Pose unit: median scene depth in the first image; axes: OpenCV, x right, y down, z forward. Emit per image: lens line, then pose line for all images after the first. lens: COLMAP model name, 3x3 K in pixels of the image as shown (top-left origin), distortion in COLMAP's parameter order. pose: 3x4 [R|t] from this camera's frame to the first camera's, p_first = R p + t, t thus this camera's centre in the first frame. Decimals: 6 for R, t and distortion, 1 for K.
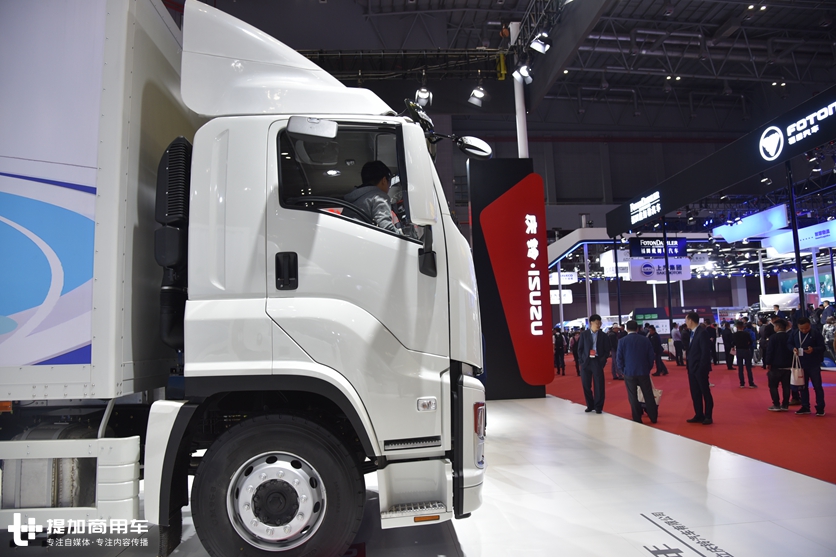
lens RADIAL K [[566.2, 0, 418.0], [0, 566.2, 278.5], [0, 0, 1]] dist [-0.067576, 0.000519]
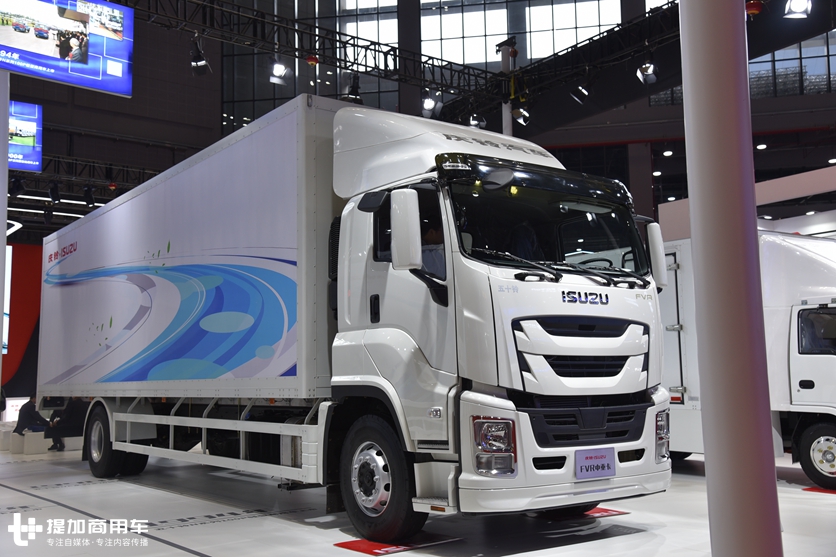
lens RADIAL K [[861.3, 0, 418.0], [0, 861.3, 278.5], [0, 0, 1]] dist [0.087670, 0.021770]
pose [[0.533902, -0.079252, -0.841824, 1.588685], [0.088564, 0.995363, -0.037537, 0.001959], [0.840895, -0.054514, 0.538445, -0.014716]]
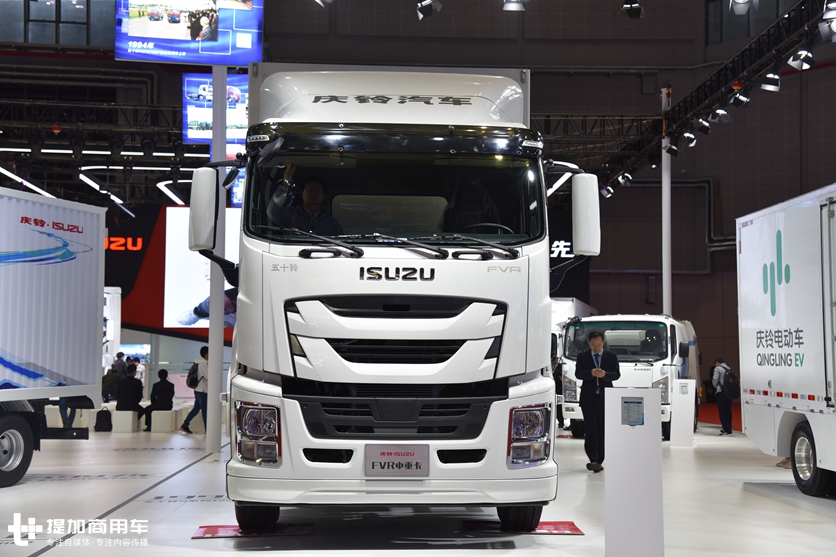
lens RADIAL K [[1133.1, 0, 418.0], [0, 1133.1, 278.5], [0, 0, 1]] dist [0.193419, -0.028795]
pose [[-0.019408, -0.051735, -0.998472, 2.429496], [0.096091, 0.993941, -0.053368, 0.145900], [0.995183, -0.096980, -0.014319, 1.495711]]
